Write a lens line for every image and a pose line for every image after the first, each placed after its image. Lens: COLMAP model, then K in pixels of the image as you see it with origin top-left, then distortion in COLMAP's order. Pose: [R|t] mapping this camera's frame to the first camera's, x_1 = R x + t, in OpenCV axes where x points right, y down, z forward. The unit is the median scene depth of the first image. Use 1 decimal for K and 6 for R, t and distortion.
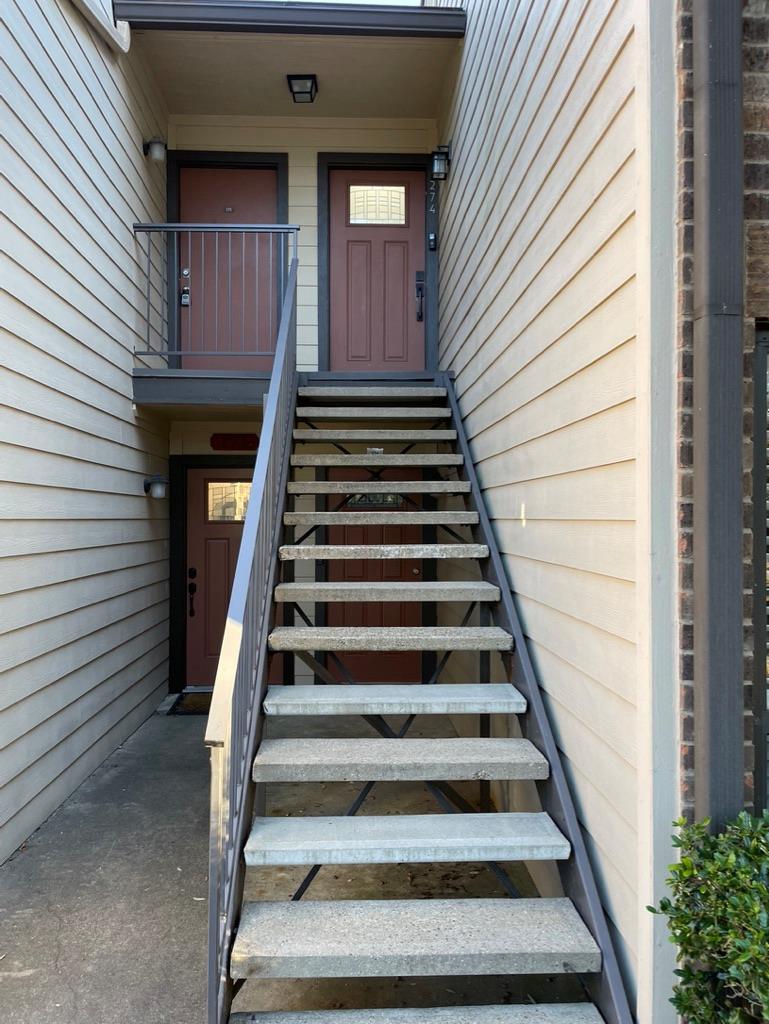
lens RADIAL K [[777.0, 0, 383.6], [0, 777.0, 512.3], [0, 0, 1]] dist [0.081064, -0.111888]
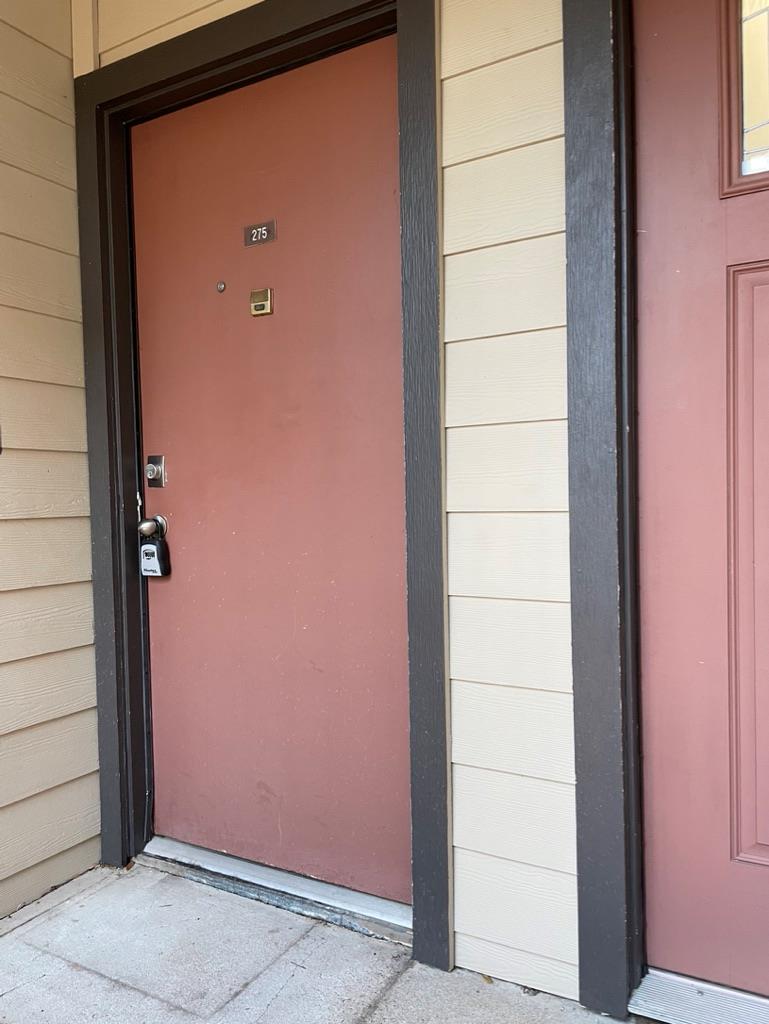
lens RADIAL K [[777.0, 0, 385.4], [0, 777.0, 512.7], [0, 0, 1]] dist [0.081064, -0.111888]
pose [[0.847640, -0.004230, -0.530555, -0.014907], [0.028718, 0.998868, 0.037918, -0.298983], [0.529794, -0.047377, 0.846802, 0.793976]]
